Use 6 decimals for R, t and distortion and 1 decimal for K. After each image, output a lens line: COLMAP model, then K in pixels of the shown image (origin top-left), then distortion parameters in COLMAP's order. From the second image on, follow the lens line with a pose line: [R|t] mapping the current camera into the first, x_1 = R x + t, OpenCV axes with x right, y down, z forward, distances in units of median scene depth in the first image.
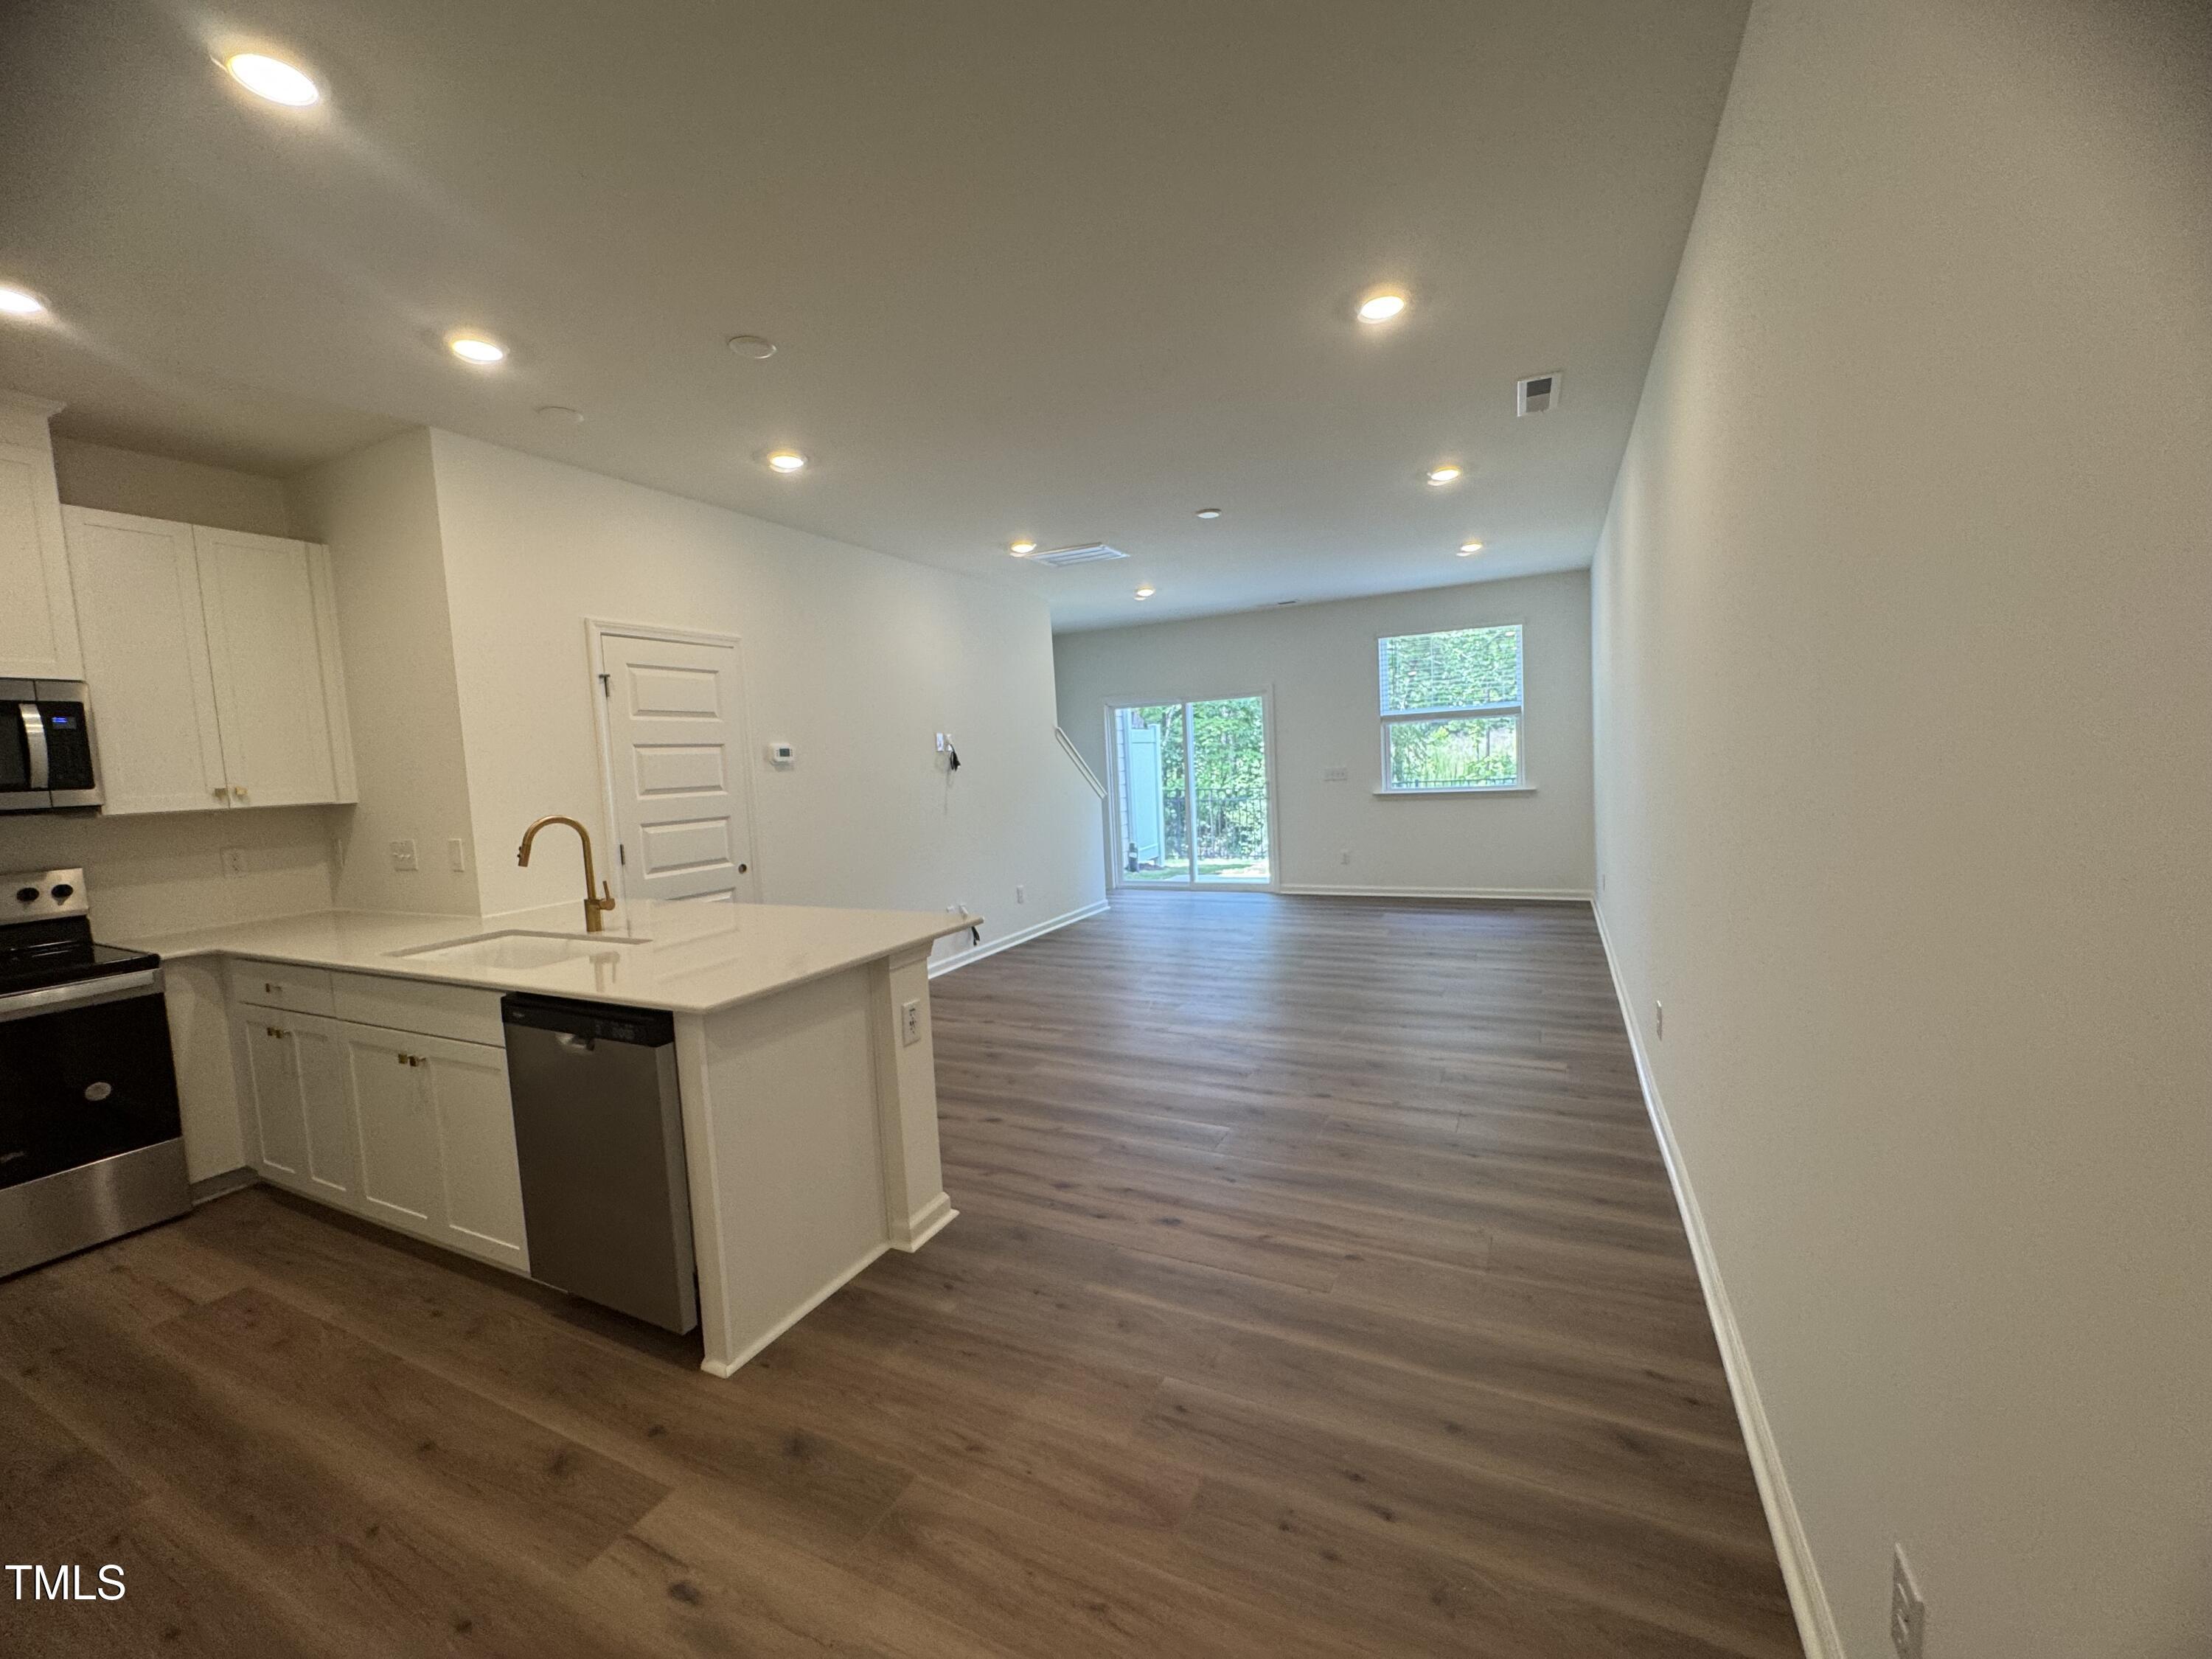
lens RADIAL K [[885.3, 0, 1104.3], [0, 885.3, 824.1], [0, 0, 1]] dist [-0.001359, -0.000294]
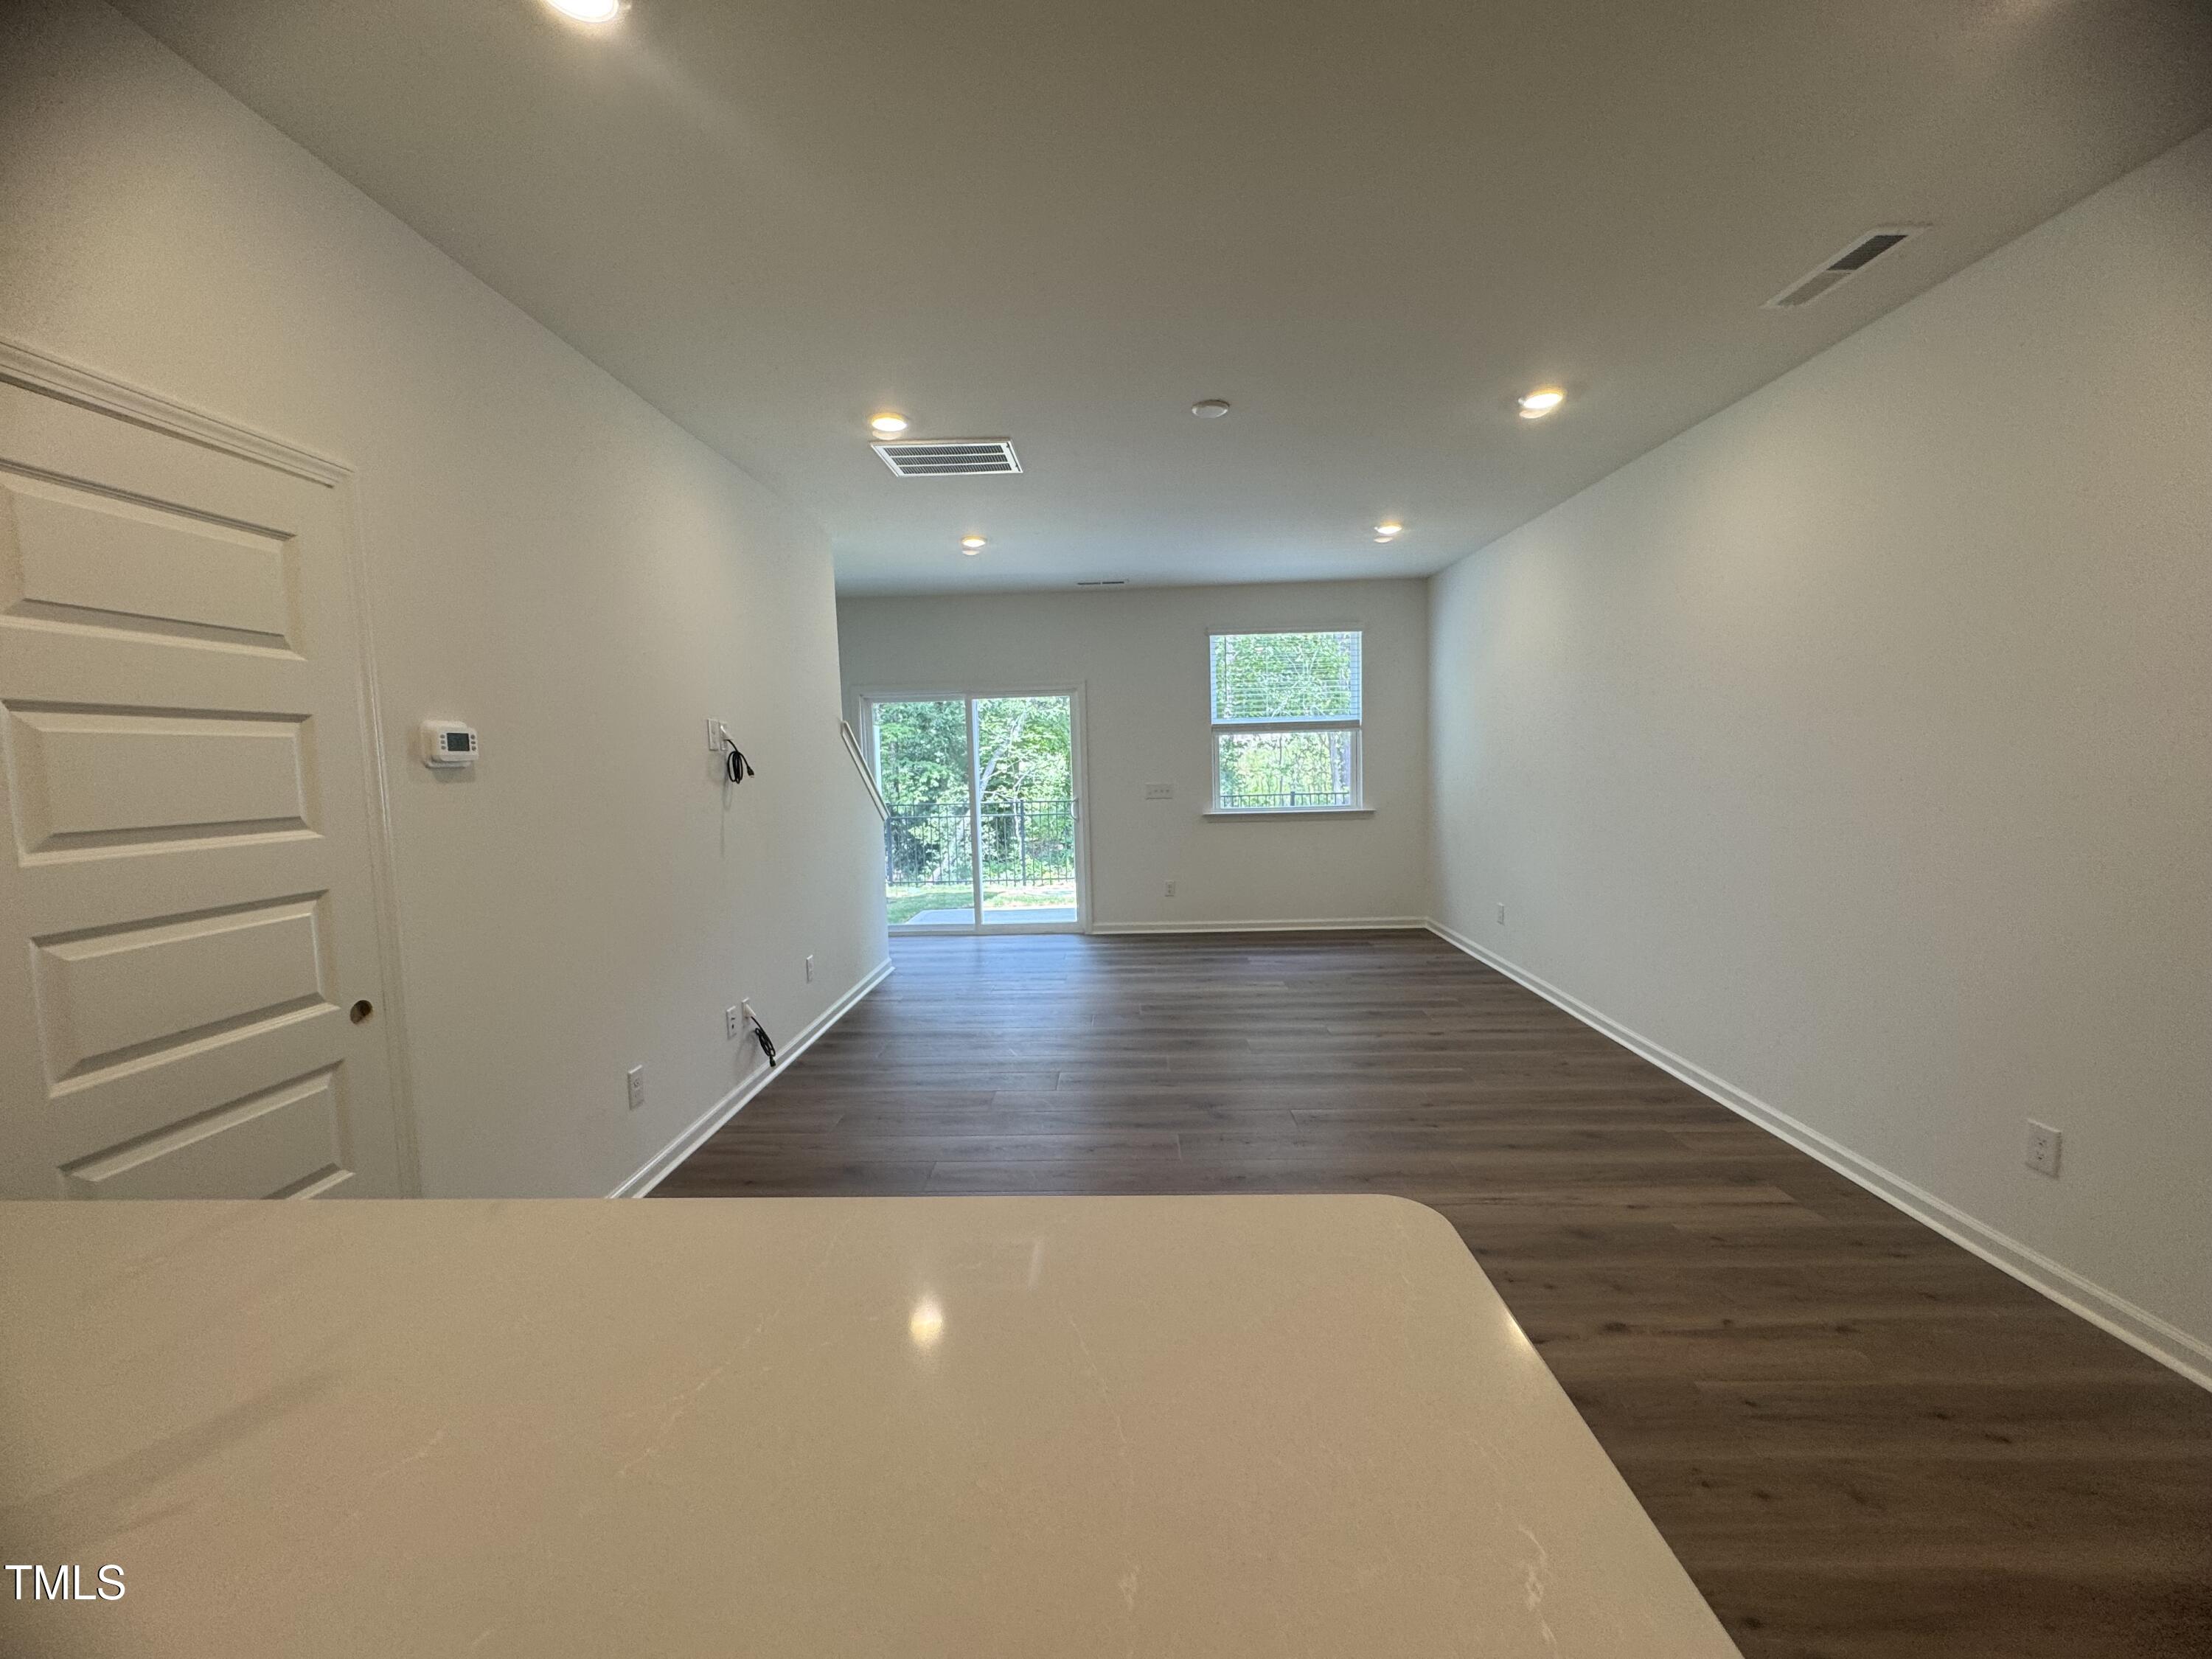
lens RADIAL K [[885.3, 0, 1104.3], [0, 885.3, 824.1], [0, 0, 1]] dist [-0.001359, -0.000294]
pose [[0.909865, -0.005539, 0.414867, -0.245914], [0.010646, 0.999893, -0.009998, -0.029849], [-0.414767, 0.013514, 0.909827, 0.440531]]
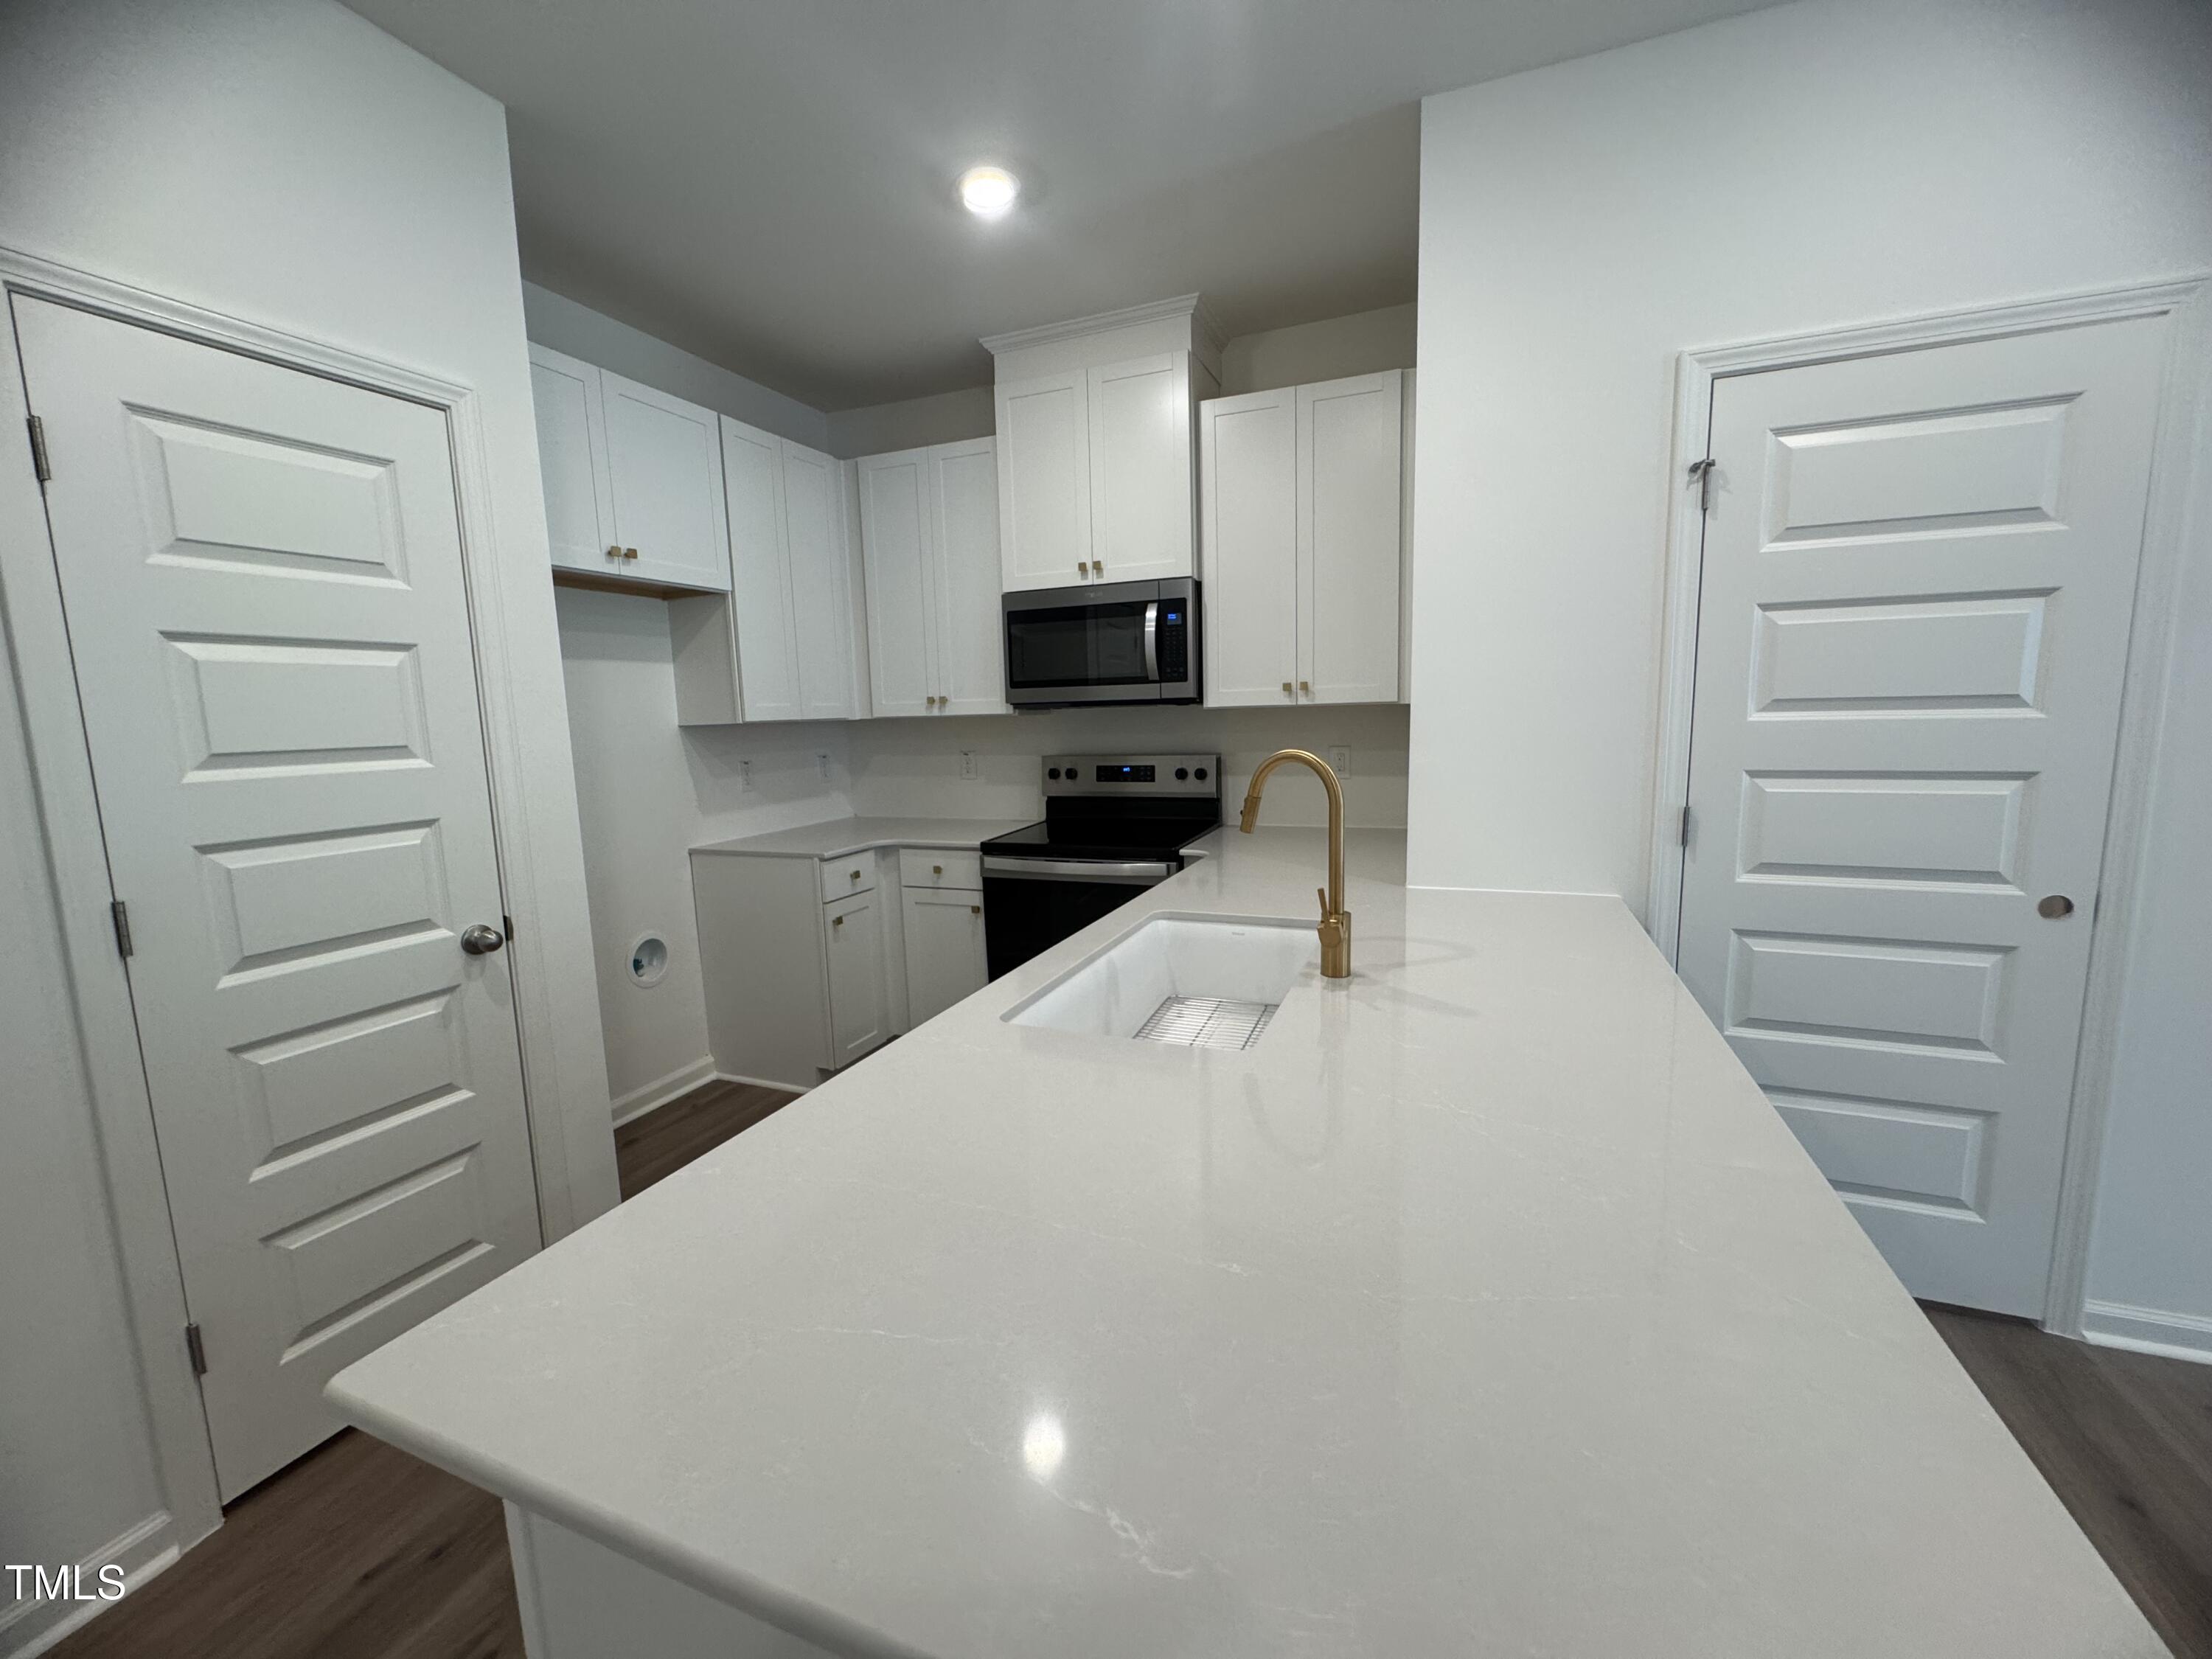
lens RADIAL K [[885.3, 0, 1104.3], [0, 885.3, 824.1], [0, 0, 1]] dist [-0.001359, -0.000294]
pose [[0.067035, 0.180353, -0.981315, -0.052670], [-0.046932, 0.983009, 0.177458, -0.034659], [0.996646, 0.034159, 0.074360, 0.515629]]
